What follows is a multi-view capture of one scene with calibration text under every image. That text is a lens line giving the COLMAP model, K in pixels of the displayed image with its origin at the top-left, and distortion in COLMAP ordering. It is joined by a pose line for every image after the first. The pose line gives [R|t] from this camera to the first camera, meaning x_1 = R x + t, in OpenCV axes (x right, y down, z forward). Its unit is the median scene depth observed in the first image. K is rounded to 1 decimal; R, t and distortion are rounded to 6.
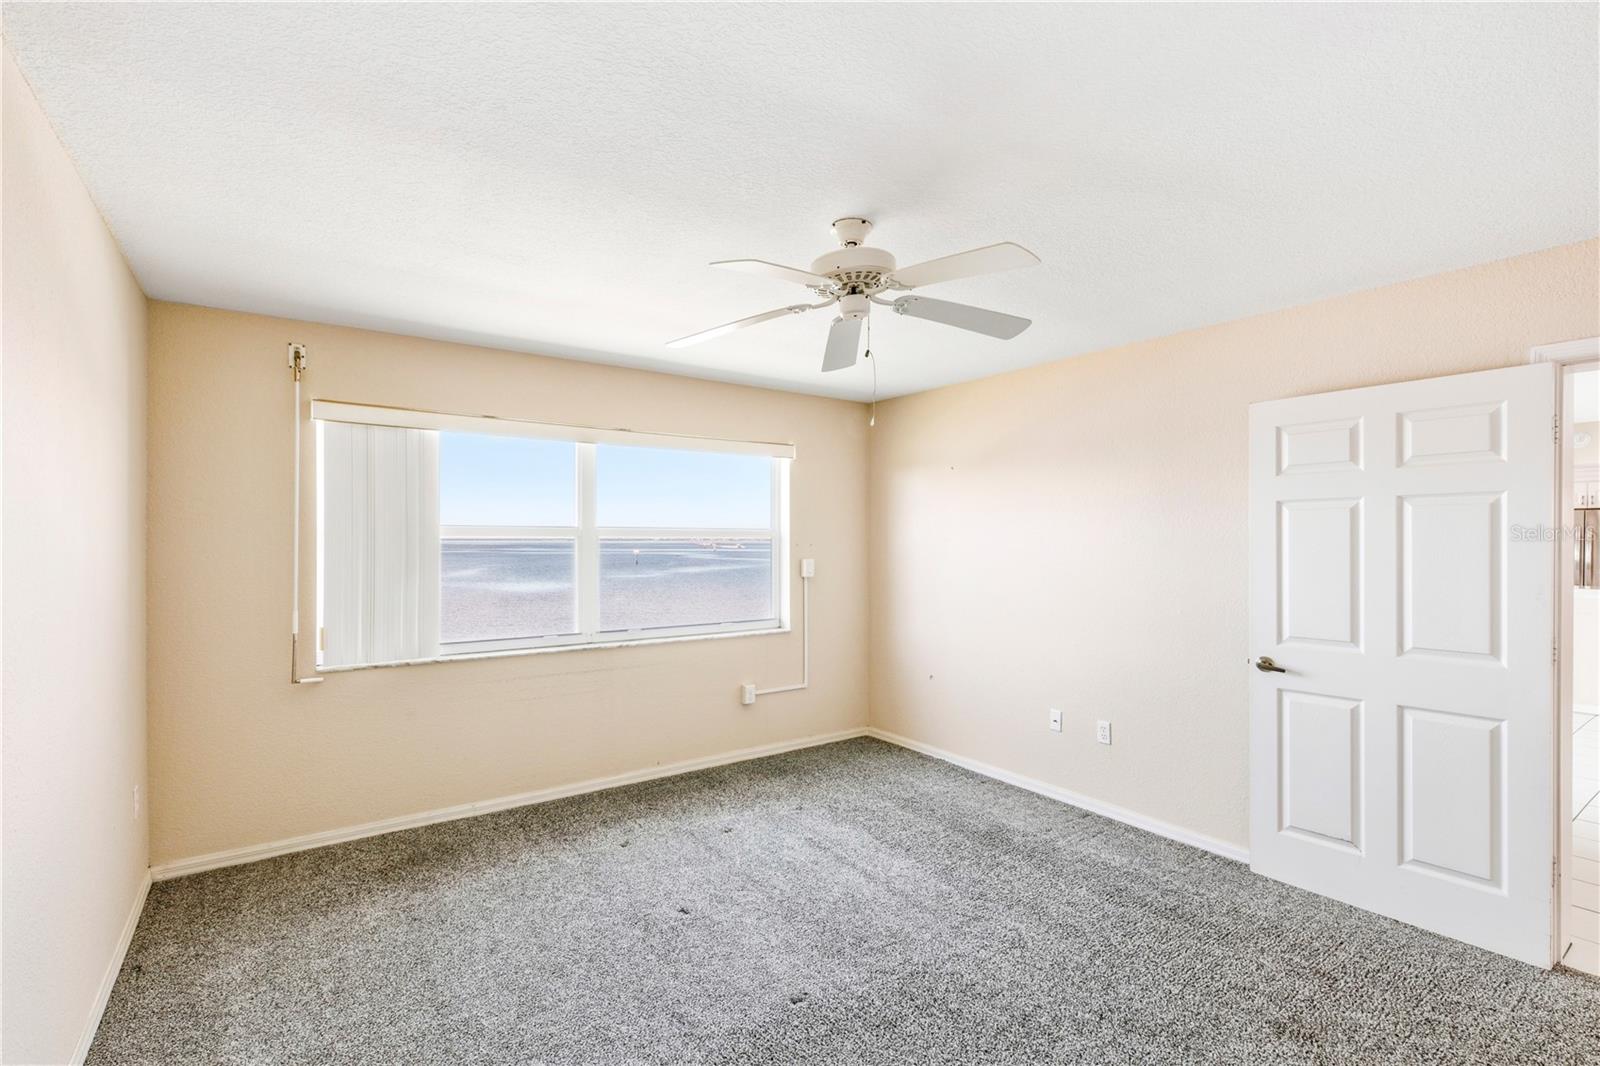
lens RADIAL K [[730.1, 0, 794.7], [0, 730.1, 539.4], [0, 0, 1]] dist [0.002270, -0.000361]
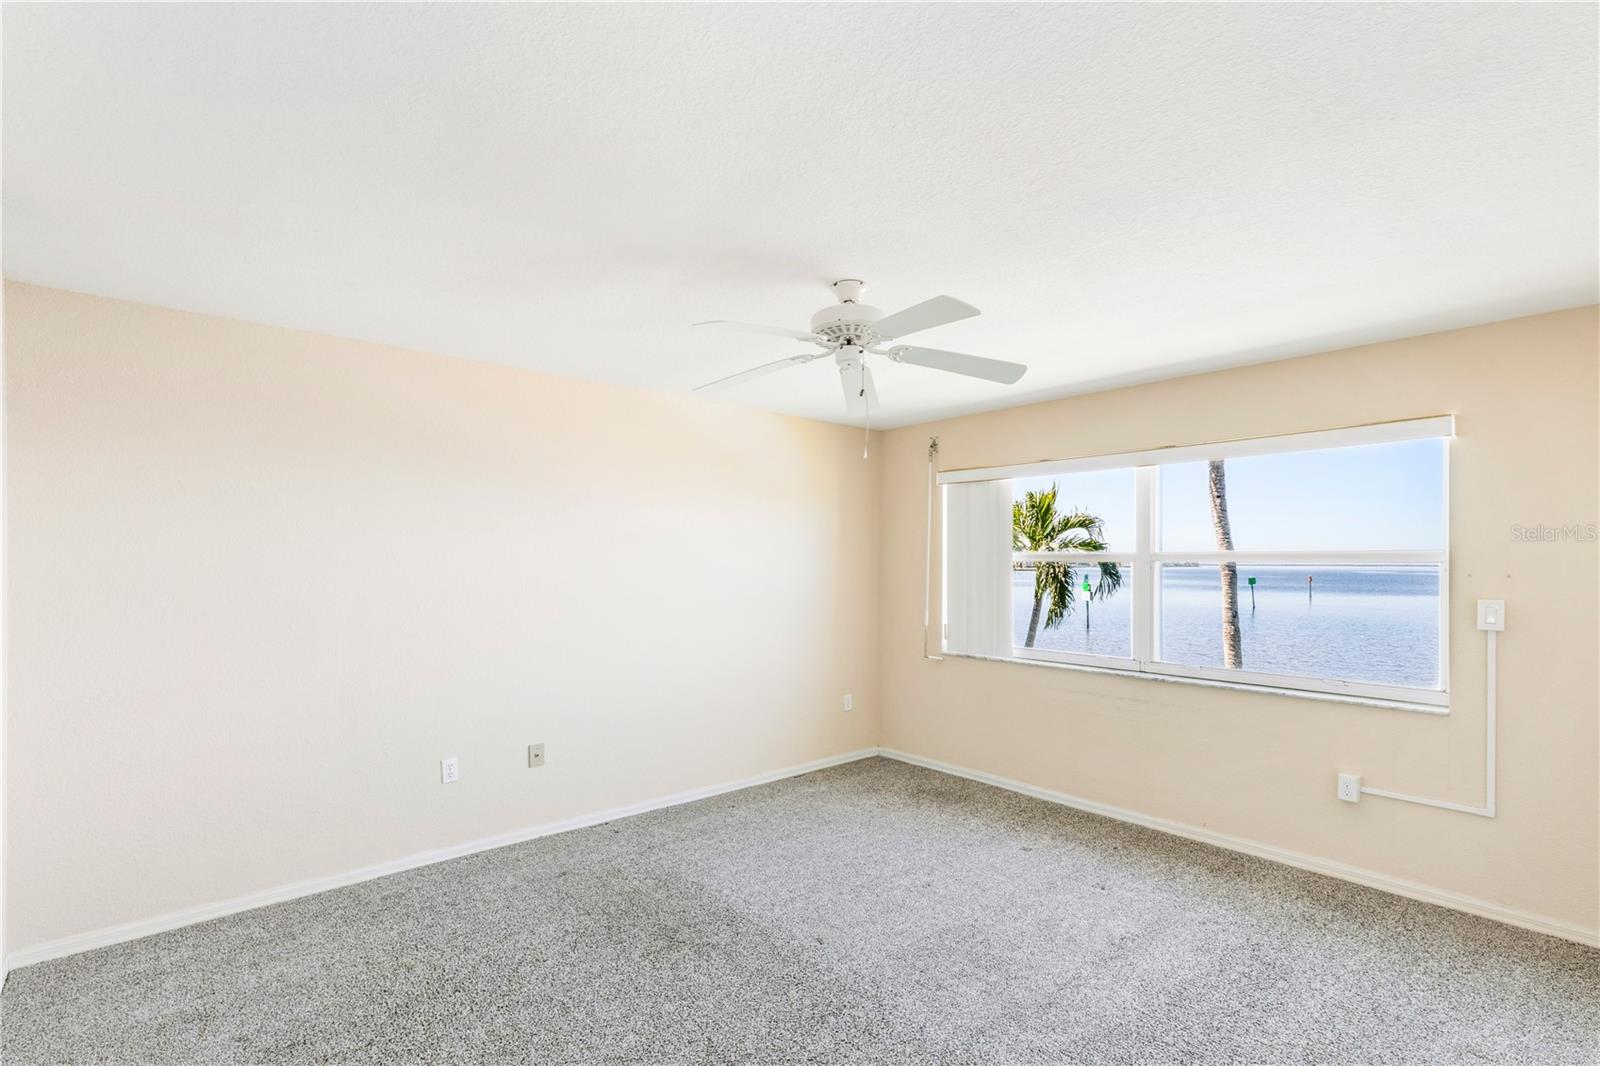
lens RADIAL K [[730.1, 0, 781.2], [0, 730.1, 559.3], [0, 0, 1]] dist [0.002270, -0.000361]
pose [[0.088075, -0.005761, -0.996097, 0.783347], [-0.003683, 0.999975, -0.006110, -0.000386], [0.996107, 0.004207, 0.088052, 0.528371]]
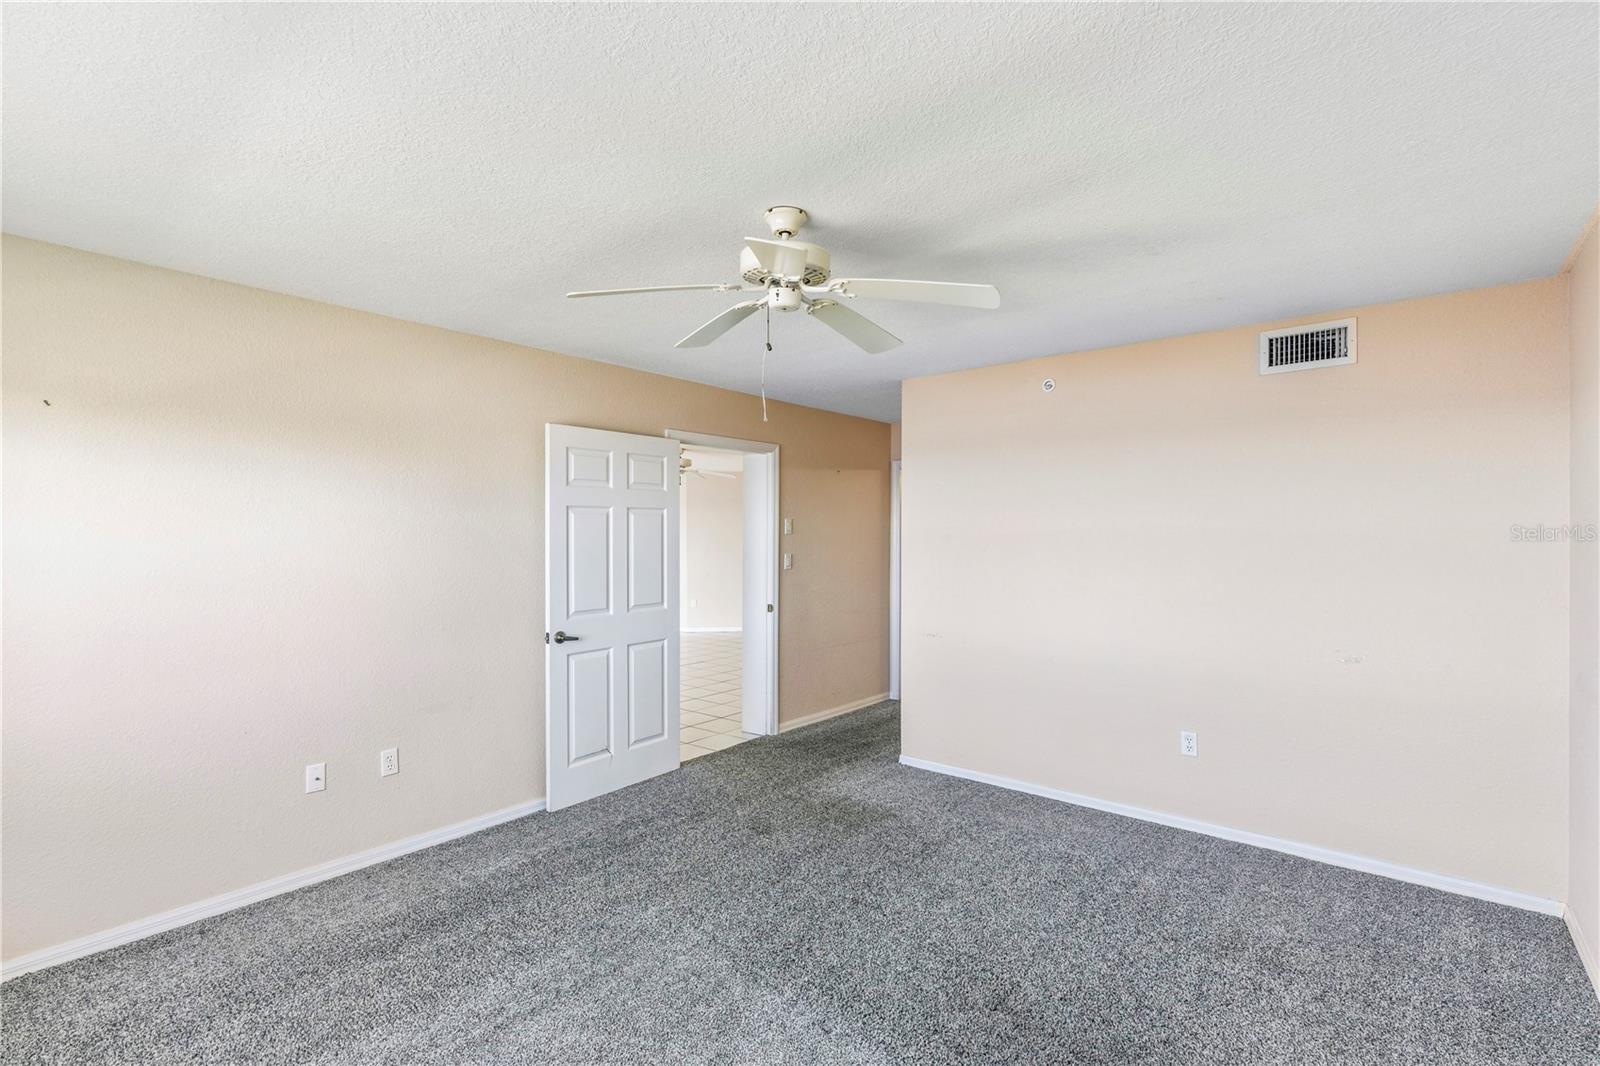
lens RADIAL K [[730.1, 0, 794.7], [0, 730.1, 531.7], [0, 0, 1]] dist [0.002270, -0.000361]
pose [[-0.260949, 0.003788, 0.965345, -0.568942], [0.004487, 0.999986, -0.002711, -0.002959], [-0.965342, 0.003624, -0.260963, 0.816861]]
